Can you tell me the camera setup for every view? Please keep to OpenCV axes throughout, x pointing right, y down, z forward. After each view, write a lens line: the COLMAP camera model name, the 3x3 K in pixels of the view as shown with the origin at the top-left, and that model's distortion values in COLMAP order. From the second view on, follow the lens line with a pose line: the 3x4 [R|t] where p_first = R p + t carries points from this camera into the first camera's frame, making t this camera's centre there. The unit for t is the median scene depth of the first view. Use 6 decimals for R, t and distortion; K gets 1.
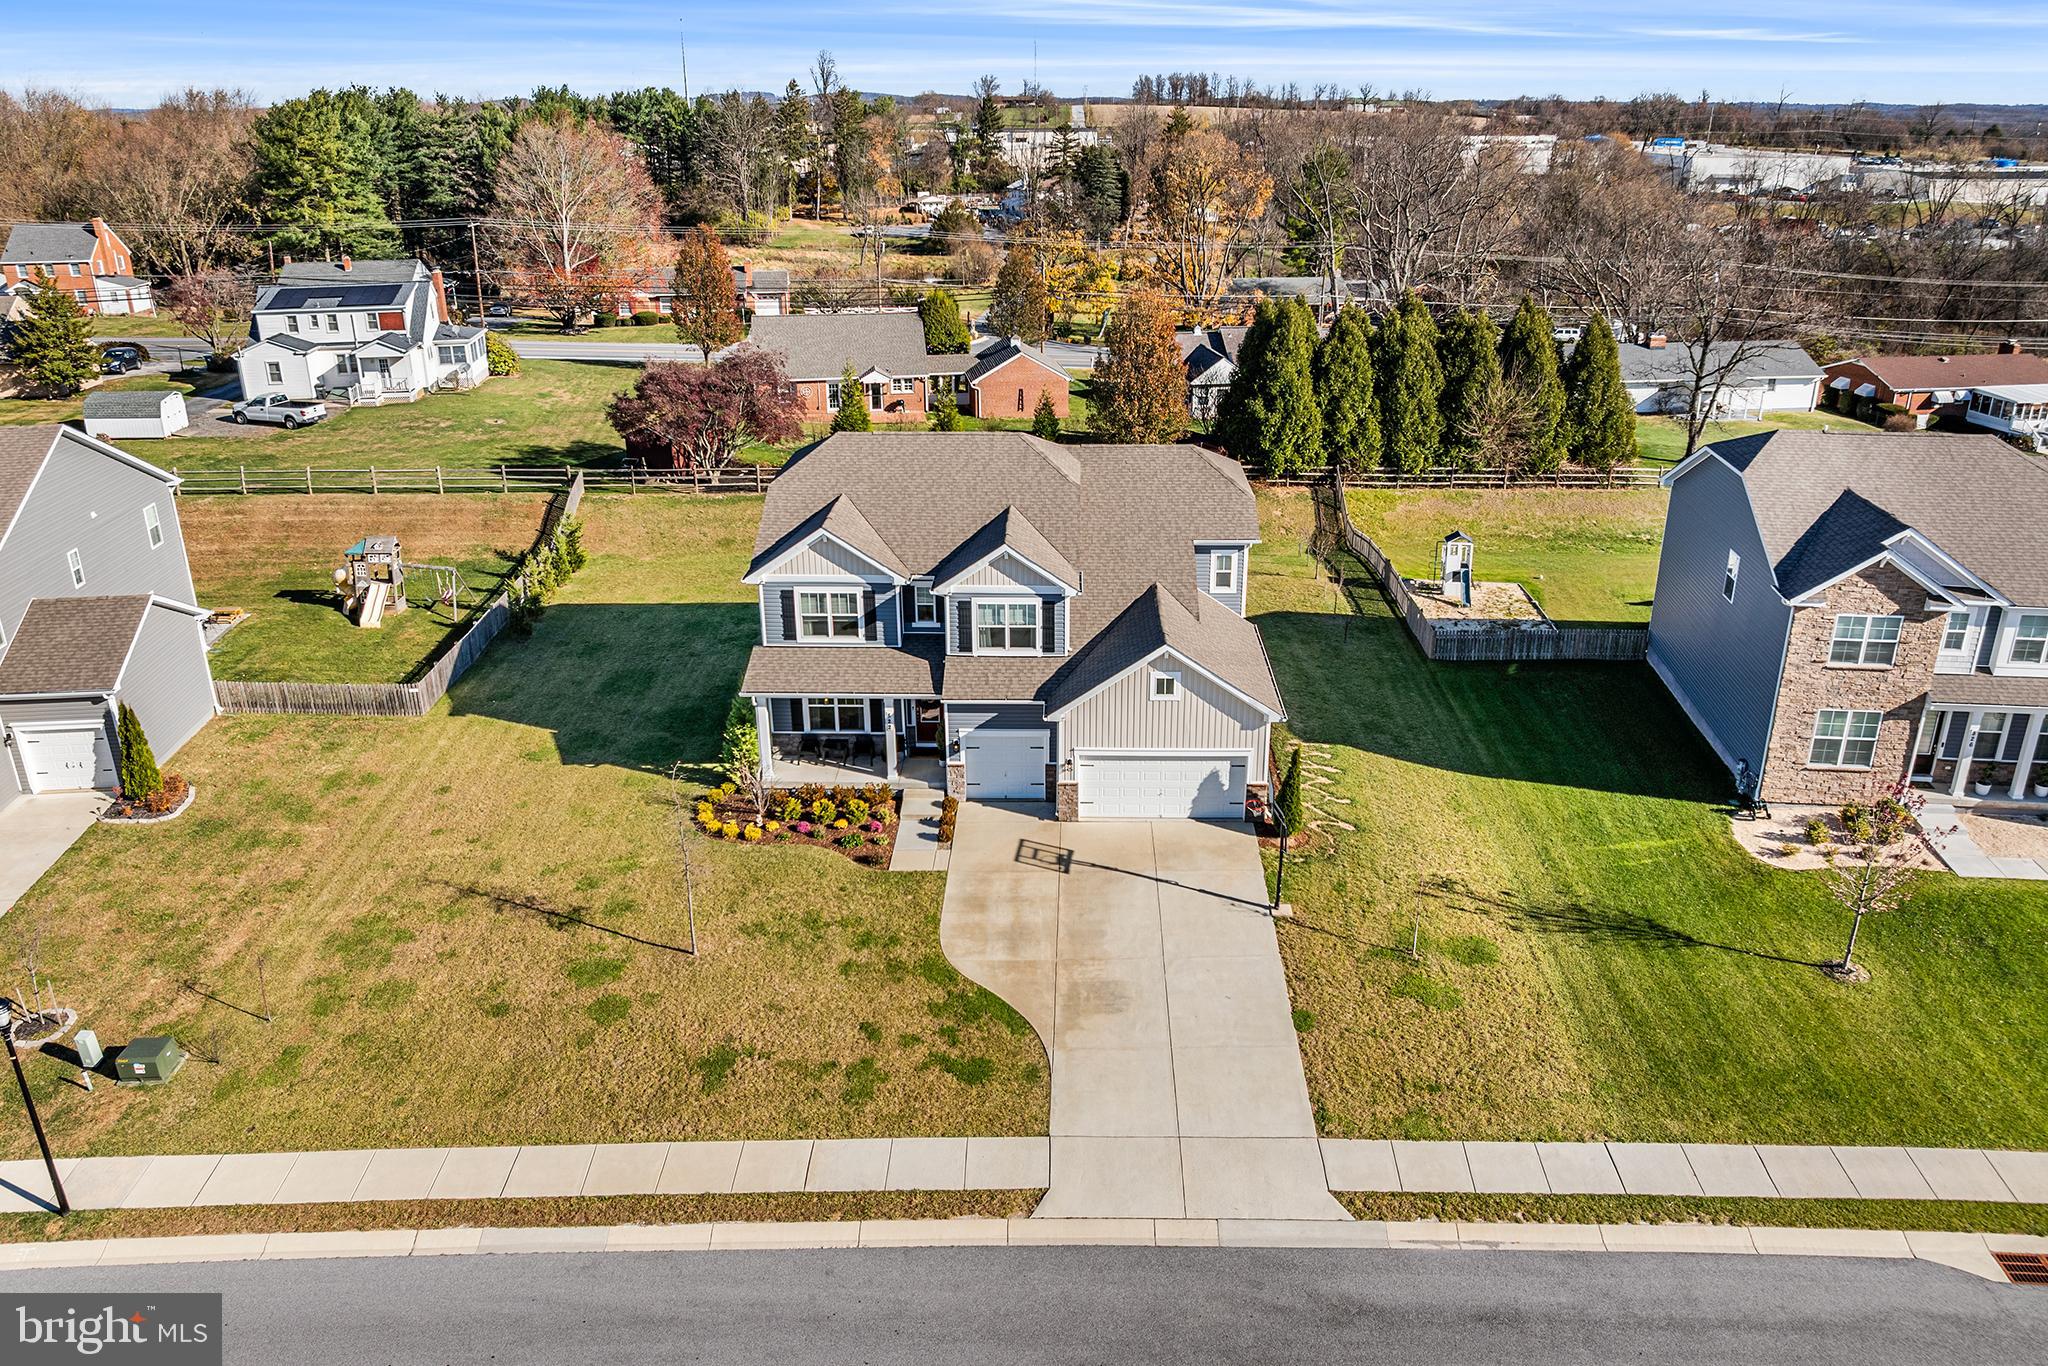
lens RADIAL K [[1446.9, 0, 1030.0], [0, 1446.9, 654.9], [0, 0, 1]] dist [-0.034900, 0.000553]
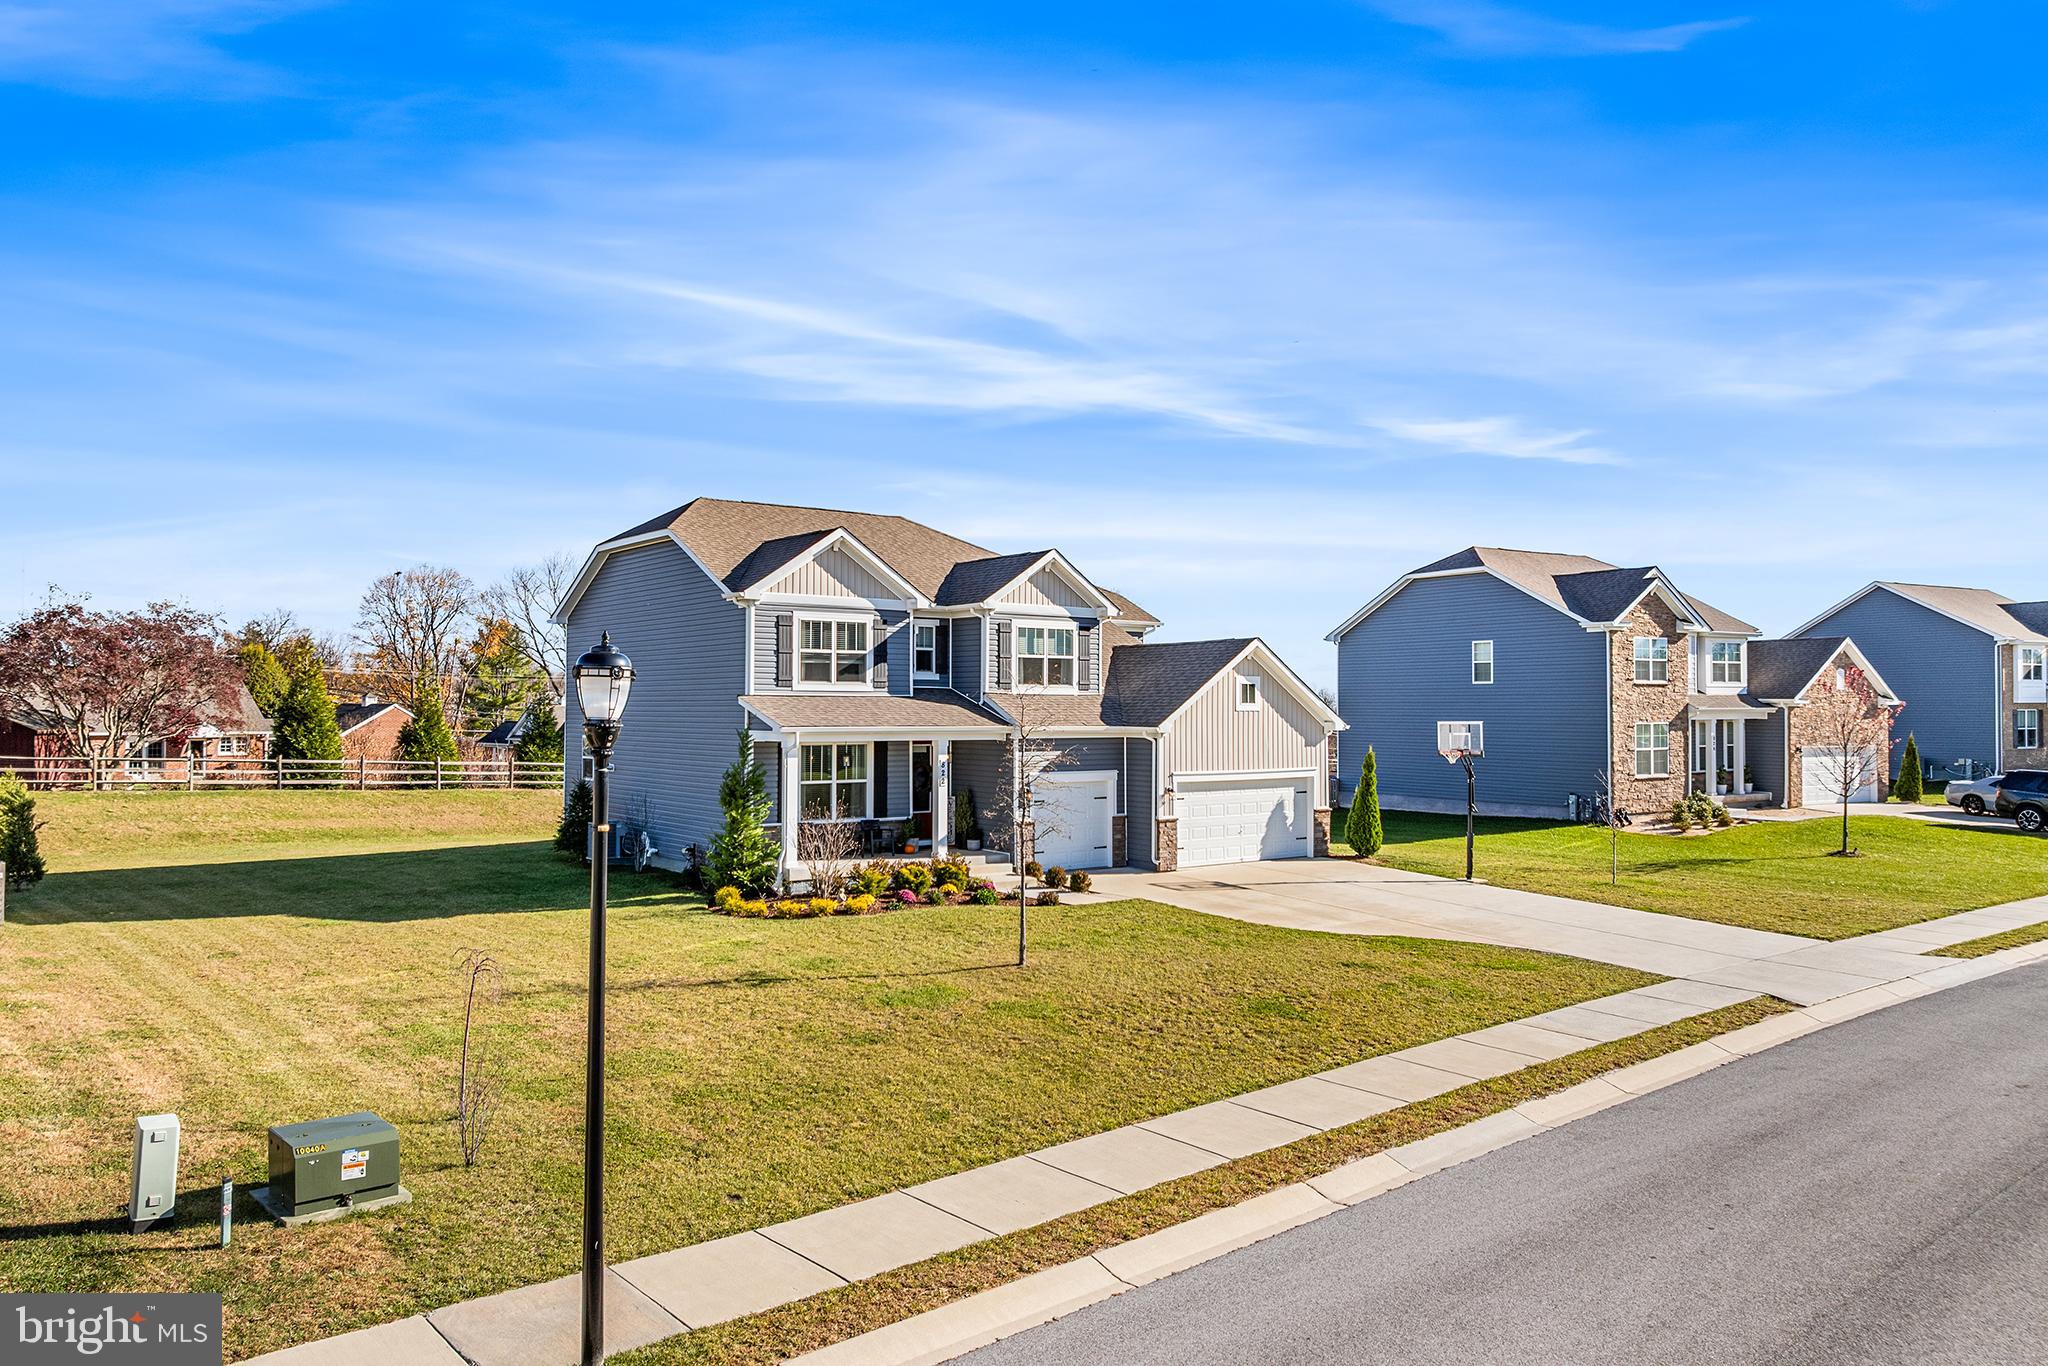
lens RADIAL K [[1461.1, 0, 1024.0], [0, 1461.1, 683.0], [0, 0, 1]] dist [-0.035959, 0.004357]
pose [[0.782591, 0.021020, 0.622181, -0.548058], [0.214347, 0.929221, -0.301003, 0.244834], [-0.584471, 0.368925, 0.722695, 0.404405]]
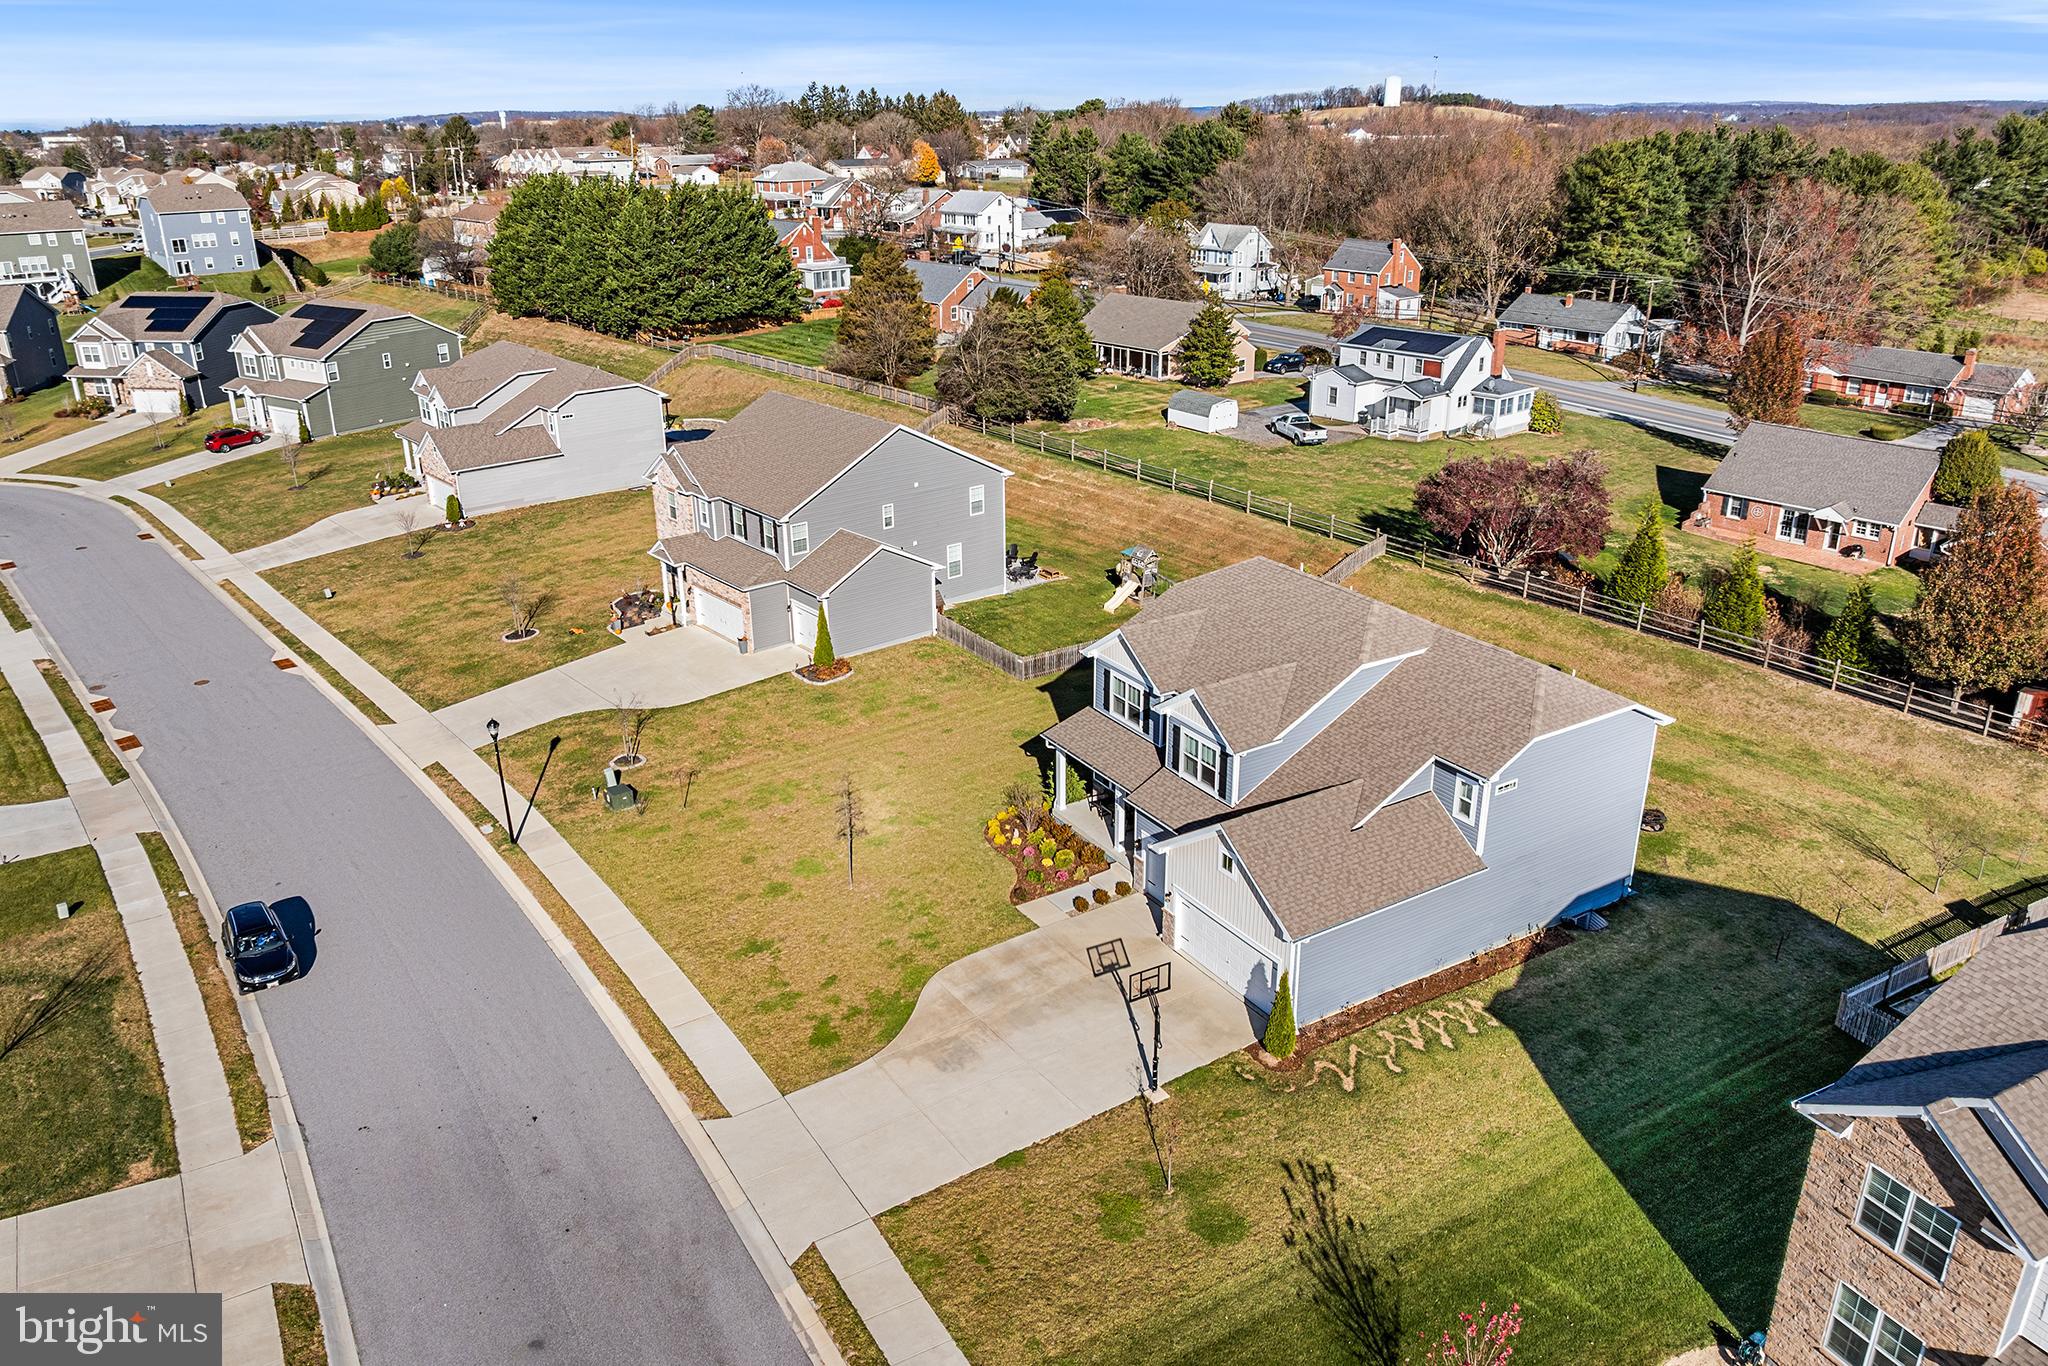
lens RADIAL K [[1446.9, 0, 1030.0], [0, 1446.9, 654.9], [0, 0, 1]] dist [-0.034900, 0.000553]
pose [[0.548973, 0.297842, -0.780973, 0.745327], [-0.294204, 0.943419, 0.152988, -0.225426], [0.782351, 0.145779, 0.605538, 0.223707]]
